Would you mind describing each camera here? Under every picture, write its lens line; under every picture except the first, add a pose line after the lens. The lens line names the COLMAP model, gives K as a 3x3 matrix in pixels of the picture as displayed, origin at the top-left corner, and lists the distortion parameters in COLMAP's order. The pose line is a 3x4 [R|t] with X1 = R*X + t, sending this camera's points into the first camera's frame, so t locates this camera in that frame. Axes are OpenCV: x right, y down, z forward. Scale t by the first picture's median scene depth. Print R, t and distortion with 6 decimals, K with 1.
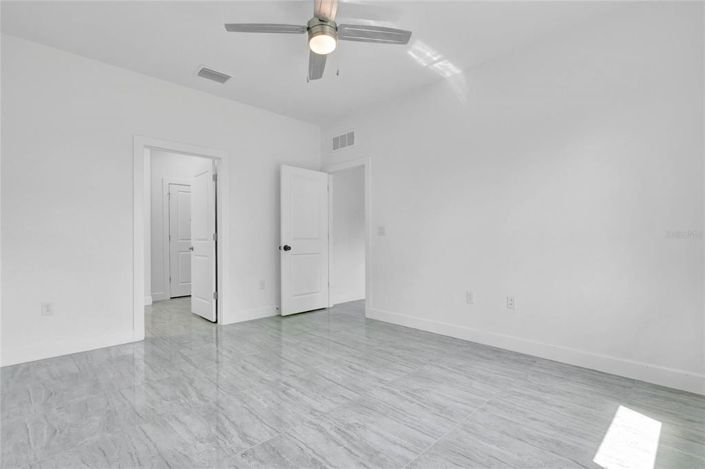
lens RADIAL K [[322.0, 0, 352.5], [0, 322.0, 234.5], [0, 0, 1]] dist [-0.001222, -0.000639]
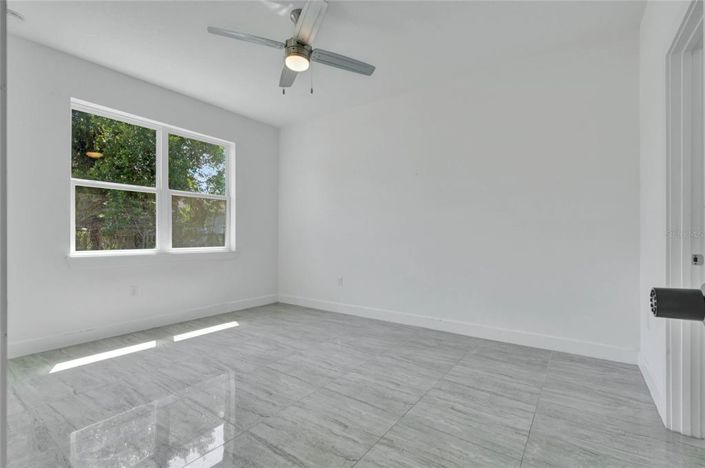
lens RADIAL K [[322.0, 0, 352.5], [0, 322.0, 234.0], [0, 0, 1]] dist [-0.001222, -0.000639]
pose [[-0.983659, 0.000623, -0.180042, -0.077594], [0.004899, 0.999716, -0.023308, 0.031349], [0.179977, -0.023809, -0.983383, 2.172569]]
